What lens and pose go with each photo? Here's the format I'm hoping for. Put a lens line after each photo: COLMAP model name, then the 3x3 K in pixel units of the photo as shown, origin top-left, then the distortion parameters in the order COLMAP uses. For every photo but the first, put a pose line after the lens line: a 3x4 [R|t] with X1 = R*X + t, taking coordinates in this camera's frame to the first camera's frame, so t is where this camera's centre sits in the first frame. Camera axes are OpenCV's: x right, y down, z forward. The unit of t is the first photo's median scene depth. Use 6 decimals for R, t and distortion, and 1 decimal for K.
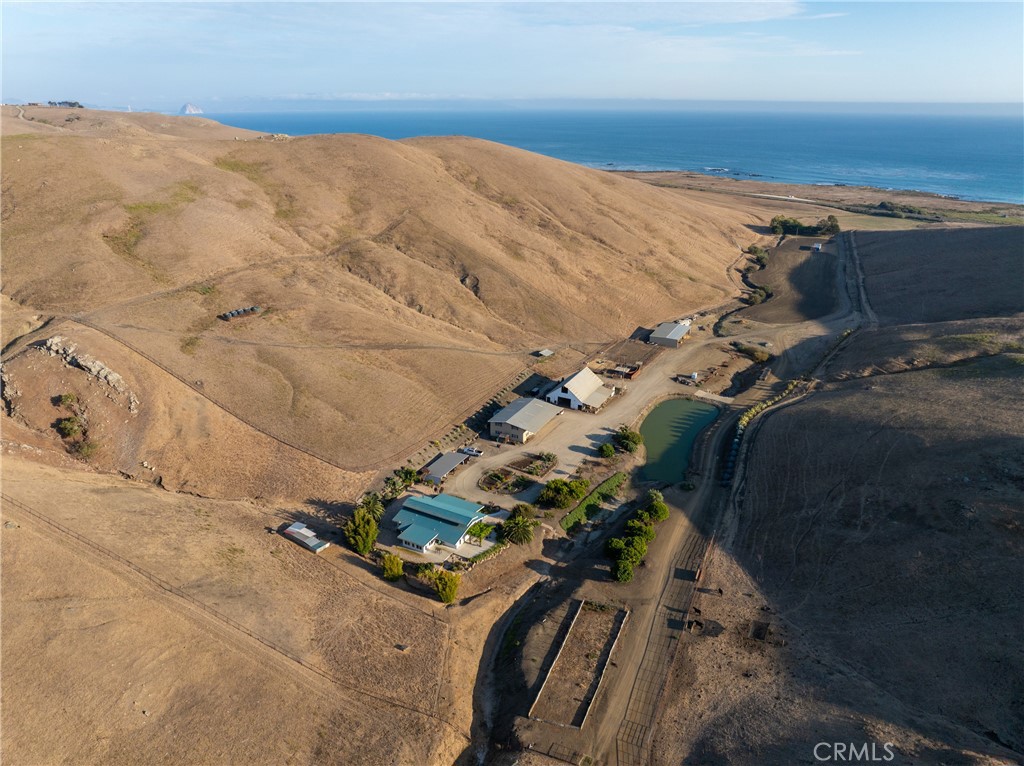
lens RADIAL K [[715.2, 0, 512.0], [0, 715.2, 383.0], [0, 0, 1]] dist [-0.044625, 0.009473]
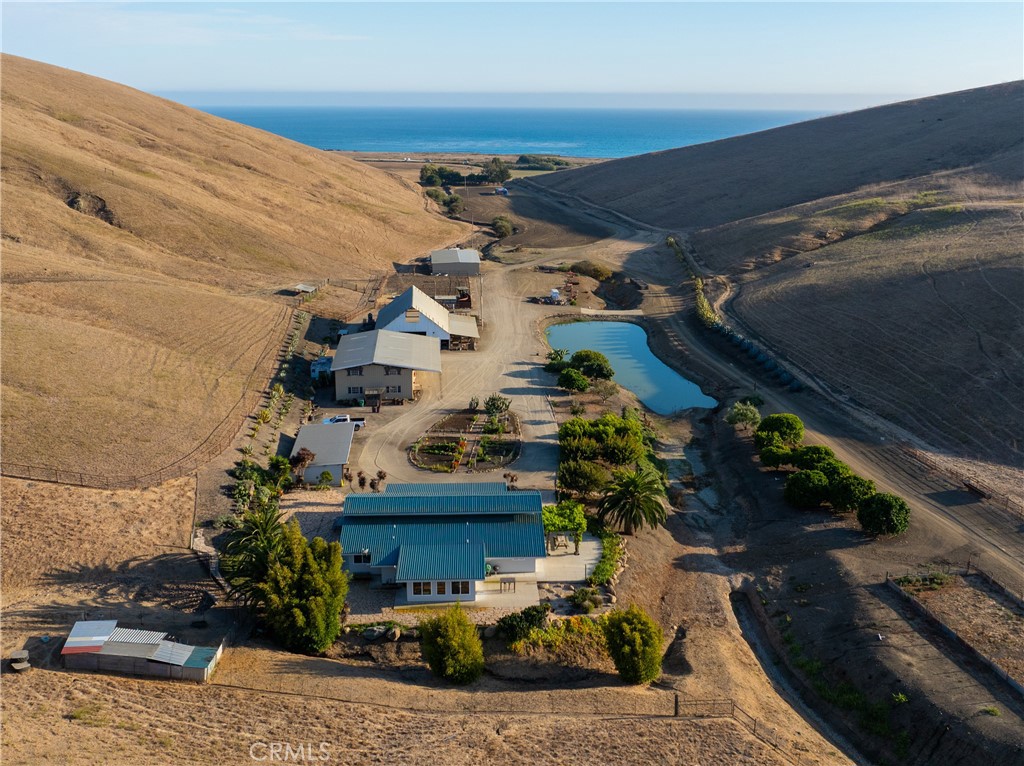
lens RADIAL K [[959.2, 0, 512.0], [0, 959.2, 383.0], [0, 0, 1]] dist [-0.033448, -0.000779]
pose [[0.847749, -0.145126, 0.510157, -0.184331], [0.188310, 0.981531, -0.033703, 0.076079], [-0.495844, 0.124639, 0.859421, 0.280366]]
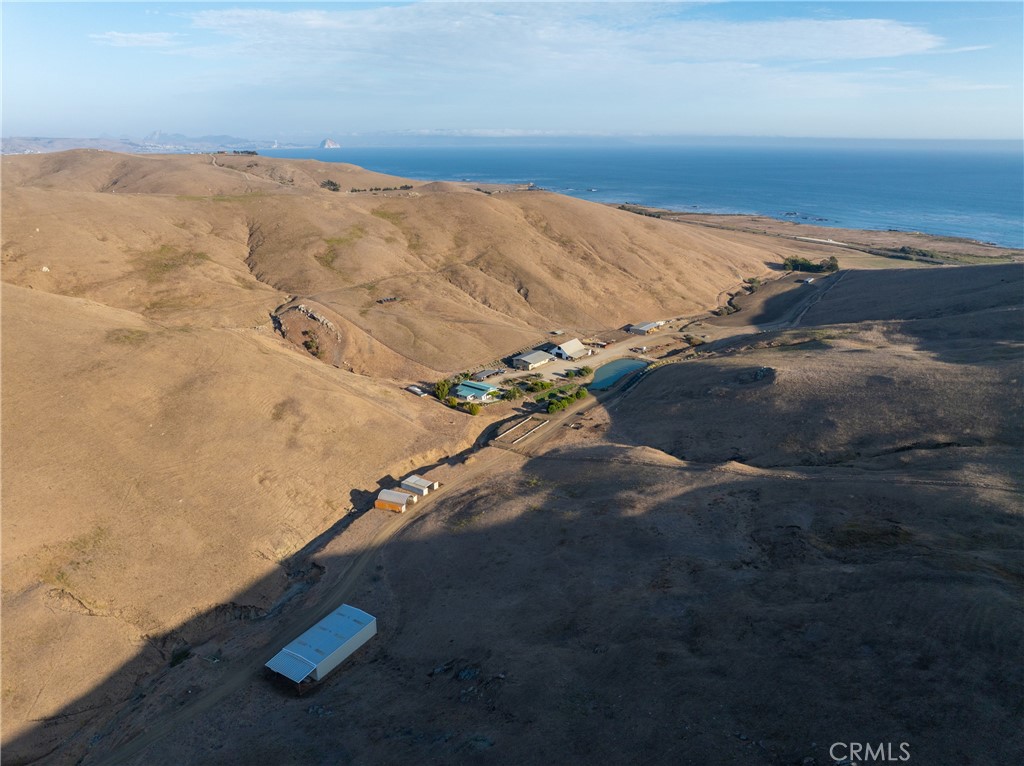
lens RADIAL K [[715.2, 0, 512.0], [0, 715.2, 383.0], [0, 0, 1]] dist [-0.044625, 0.009473]
pose [[0.987124, 0.052347, -0.151152, 0.183424], [-0.058825, 0.997518, -0.038709, 0.137237], [0.148751, 0.047103, 0.987752, -0.627082]]
